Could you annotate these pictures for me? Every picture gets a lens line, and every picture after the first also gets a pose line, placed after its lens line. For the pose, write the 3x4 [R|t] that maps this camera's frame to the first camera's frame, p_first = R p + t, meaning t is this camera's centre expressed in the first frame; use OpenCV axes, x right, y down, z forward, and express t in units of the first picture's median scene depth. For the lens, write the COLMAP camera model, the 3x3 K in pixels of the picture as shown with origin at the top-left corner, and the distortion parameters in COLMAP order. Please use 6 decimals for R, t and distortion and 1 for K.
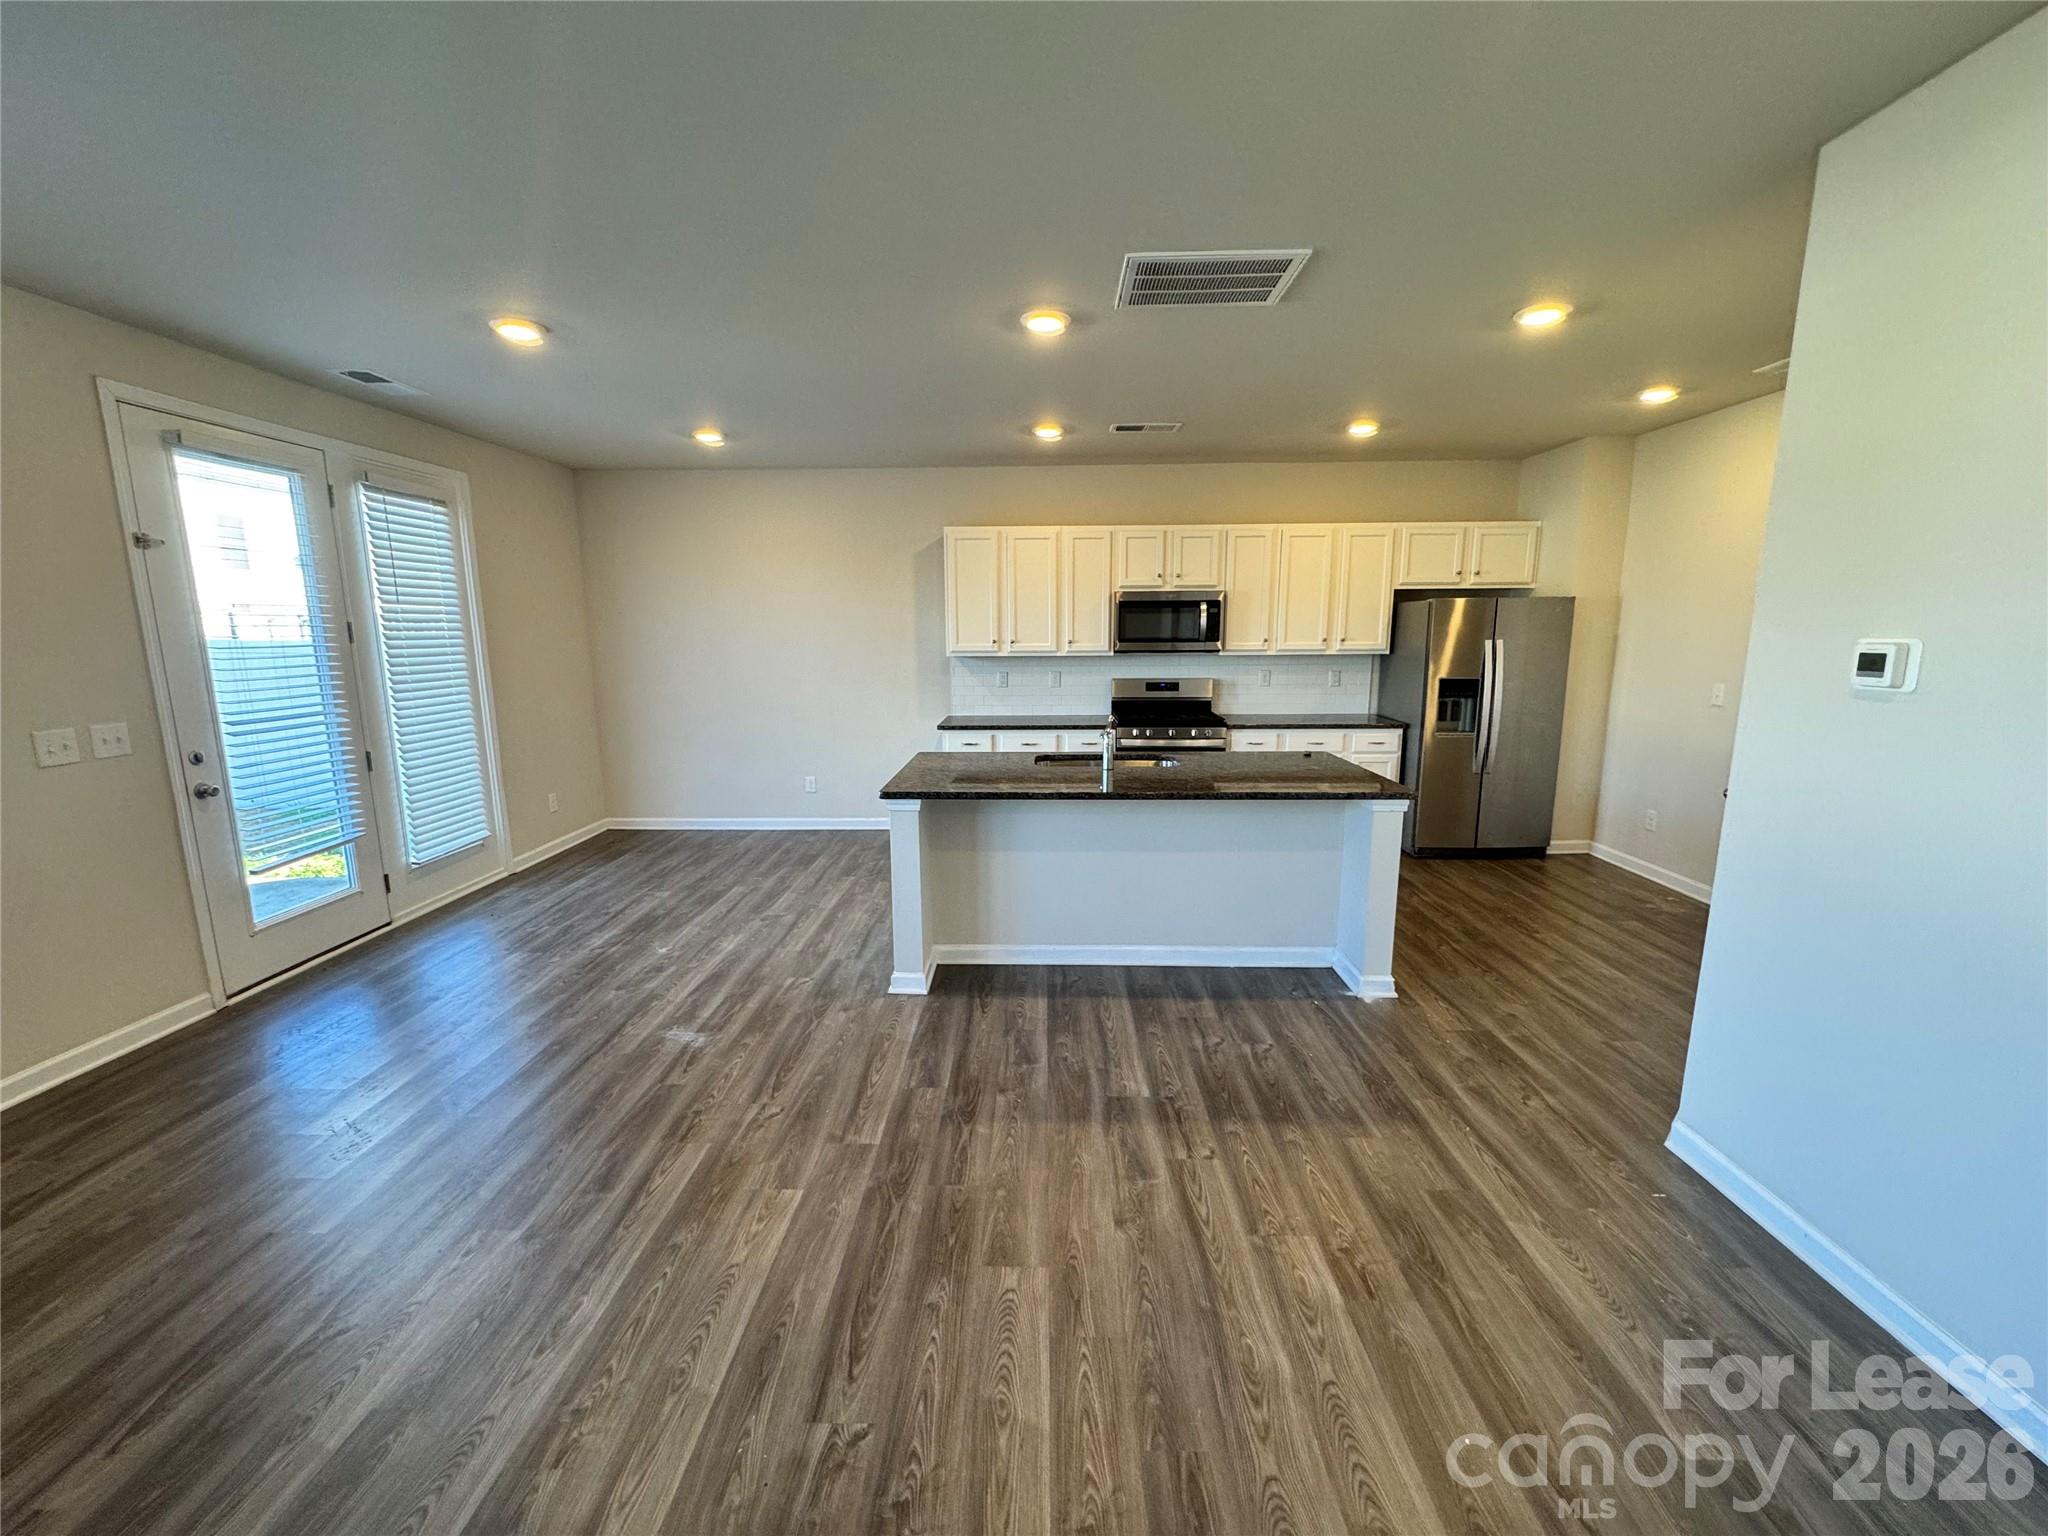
lens RADIAL K [[804.1, 0, 1024.0], [0, 804.1, 768.0], [0, 0, 1]] dist [0.003306, -0.000106]
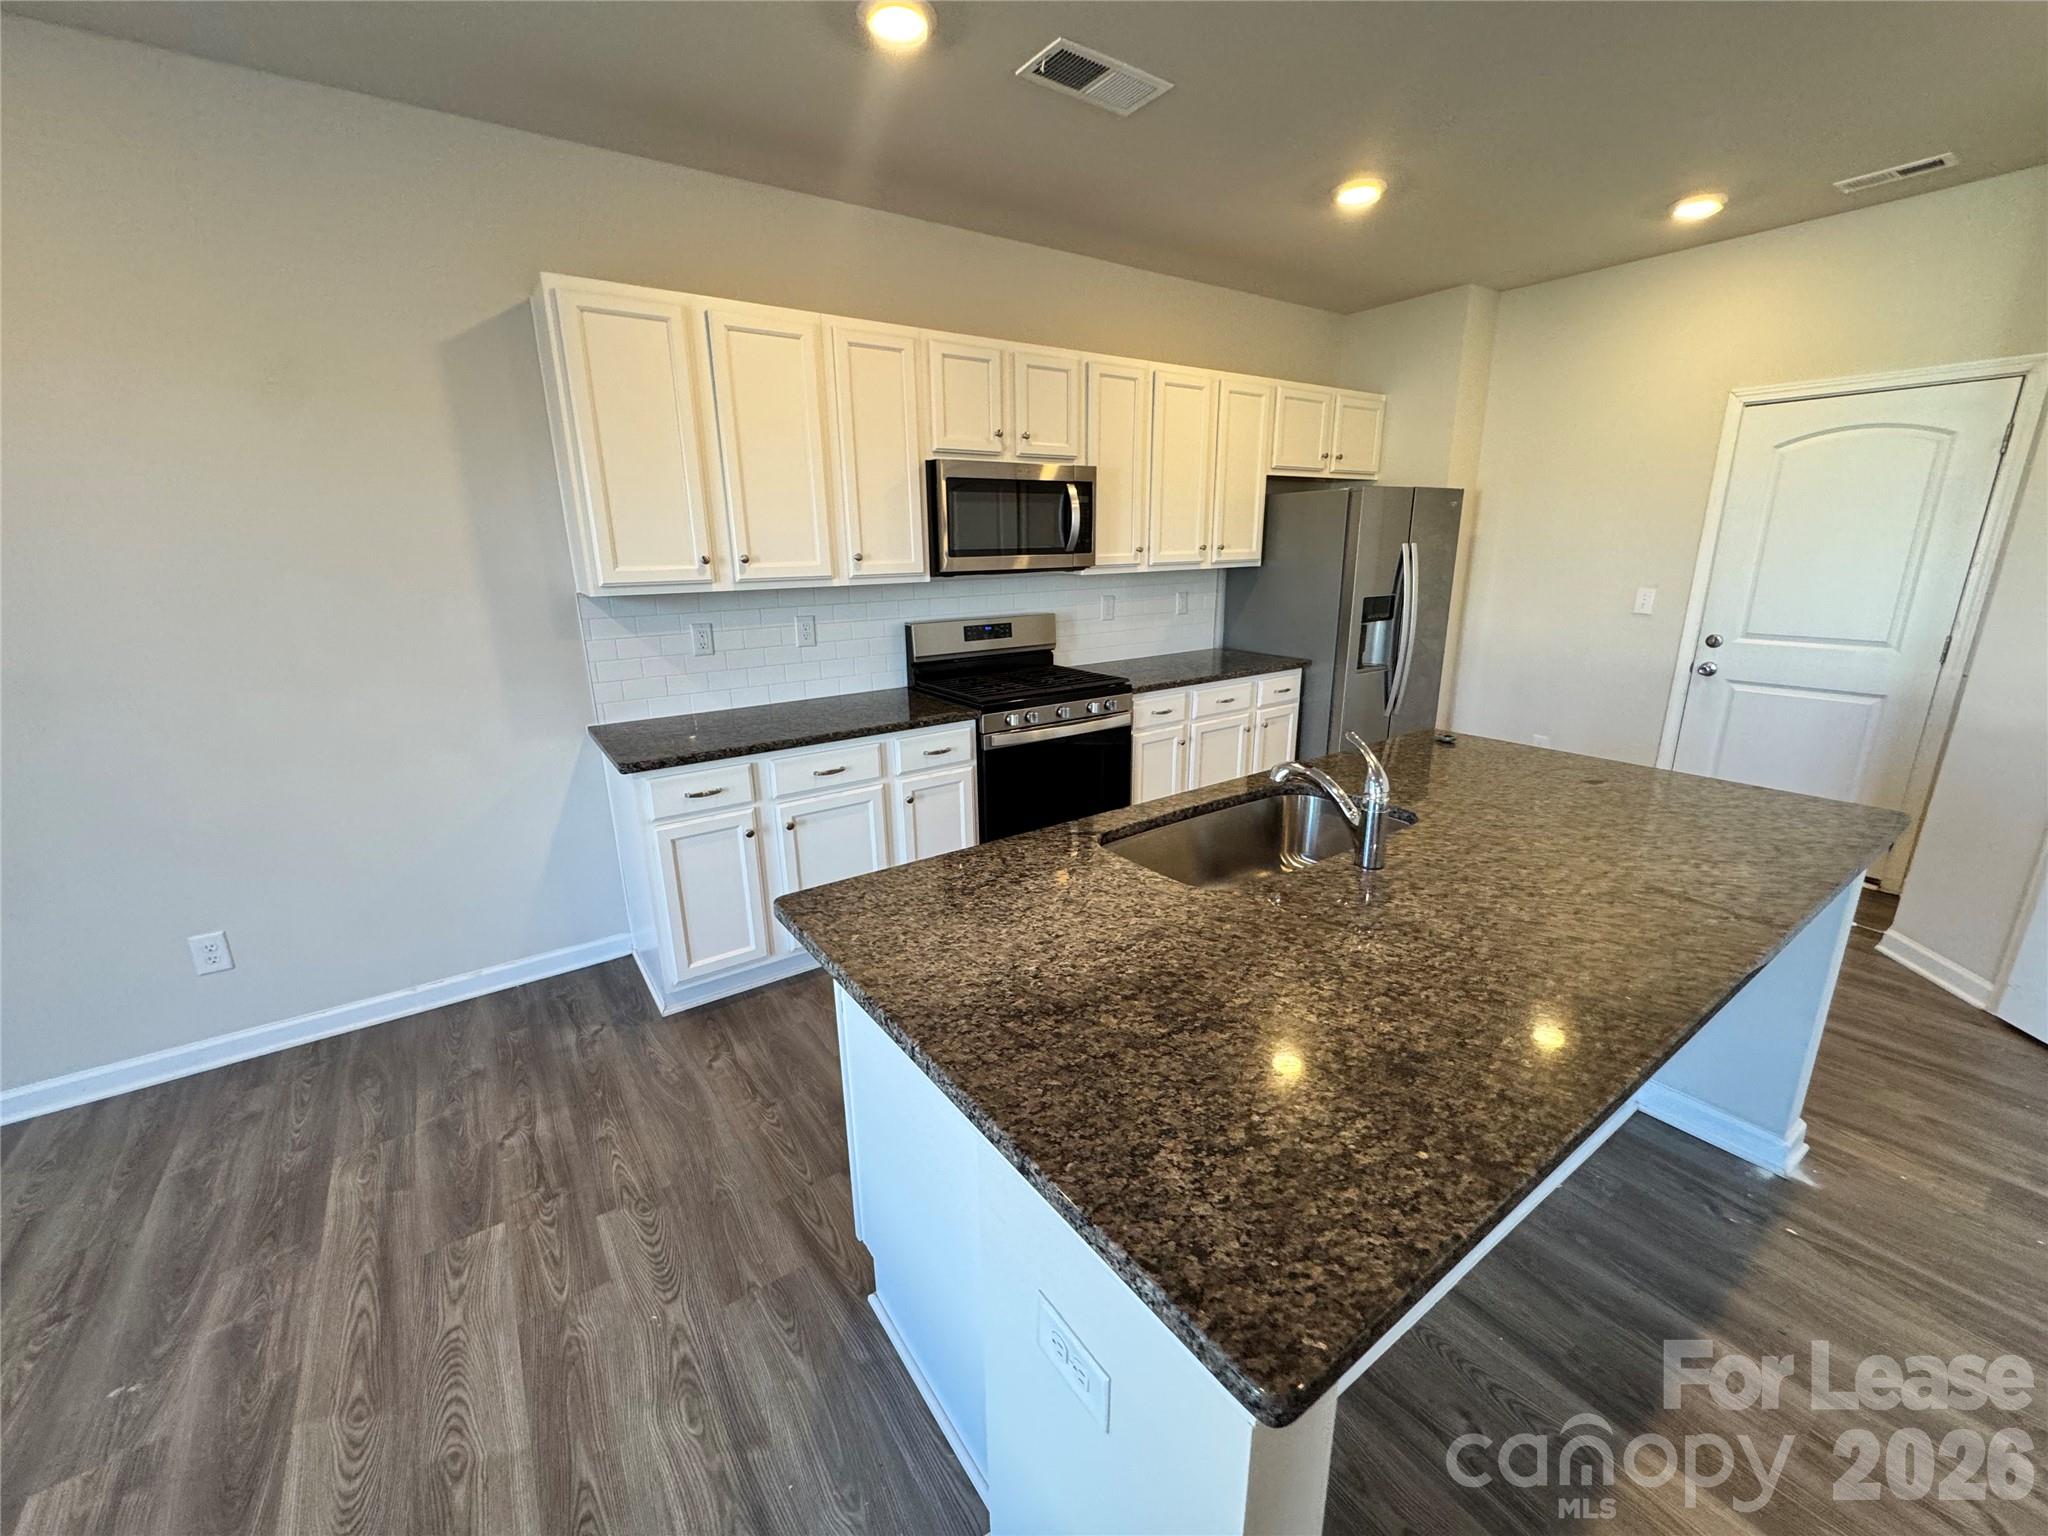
lens RADIAL K [[816.2, 0, 1024.0], [0, 816.2, 768.0], [0, 0, 1]] dist [-0.002684, -0.000113]
pose [[0.808199, -0.164888, 0.565355, -0.198977], [0.112343, 0.985541, 0.126837, -0.090485], [-0.578094, -0.038996, 0.815038, 0.585662]]
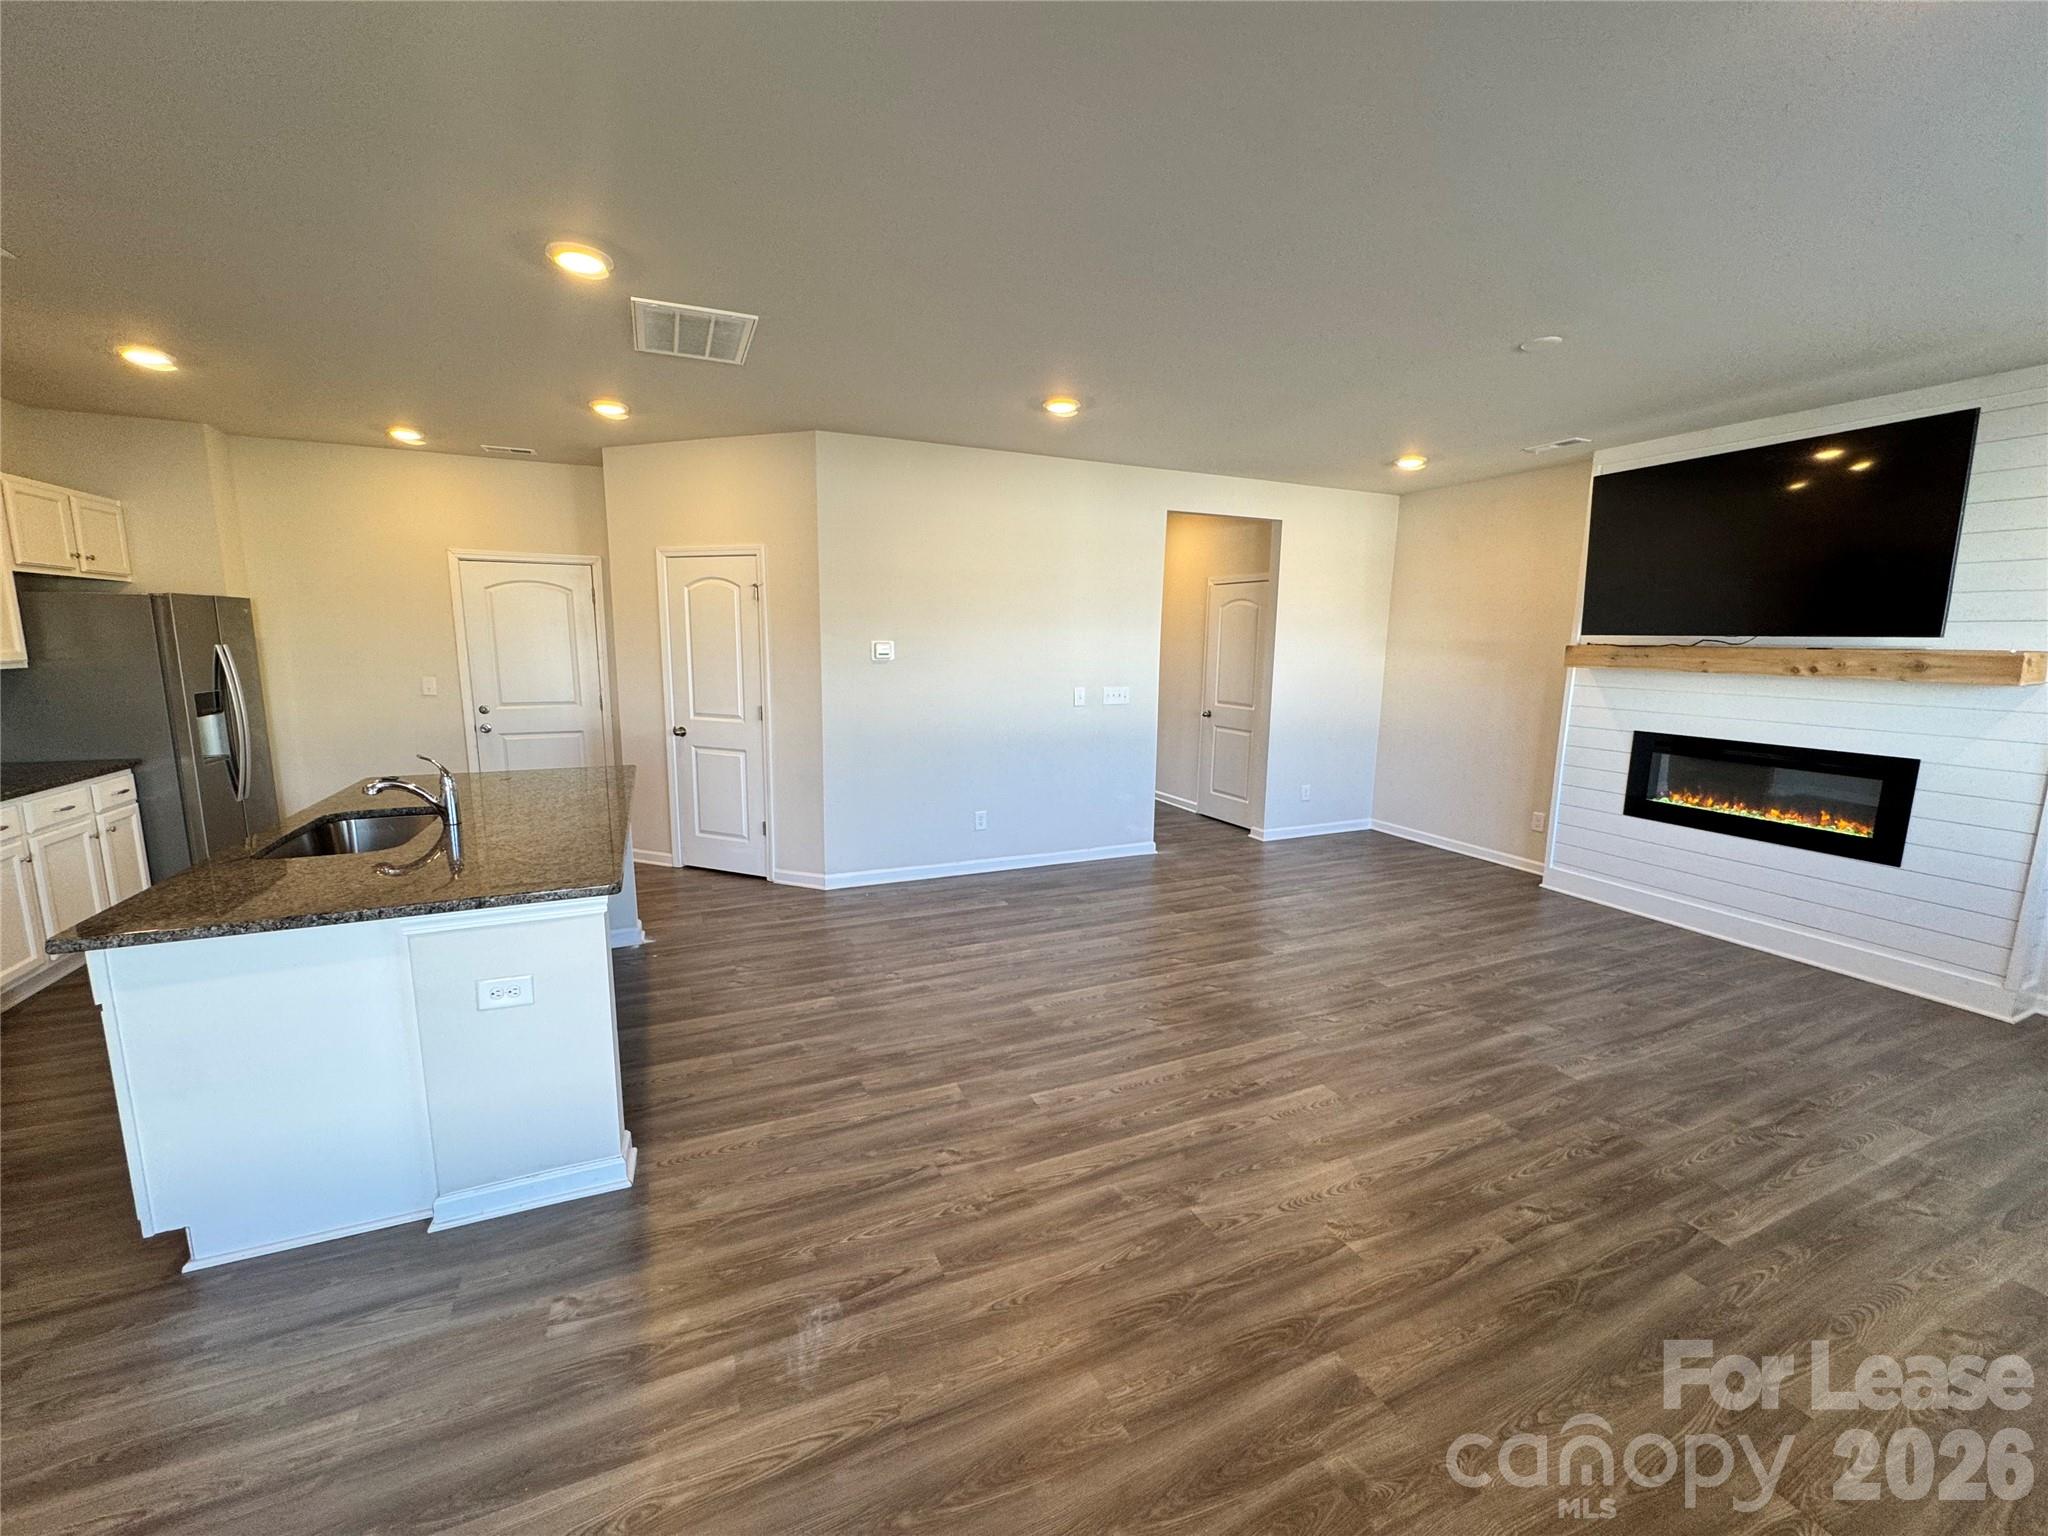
lens RADIAL K [[816.2, 0, 1024.0], [0, 816.2, 768.0], [0, 0, 1]] dist [-0.002684, -0.000113]
pose [[-0.423487, -0.141042, 0.894855, -0.589250], [0.148338, 0.963676, 0.222090, -0.101624], [-0.893675, 0.226793, -0.387182, 0.621507]]
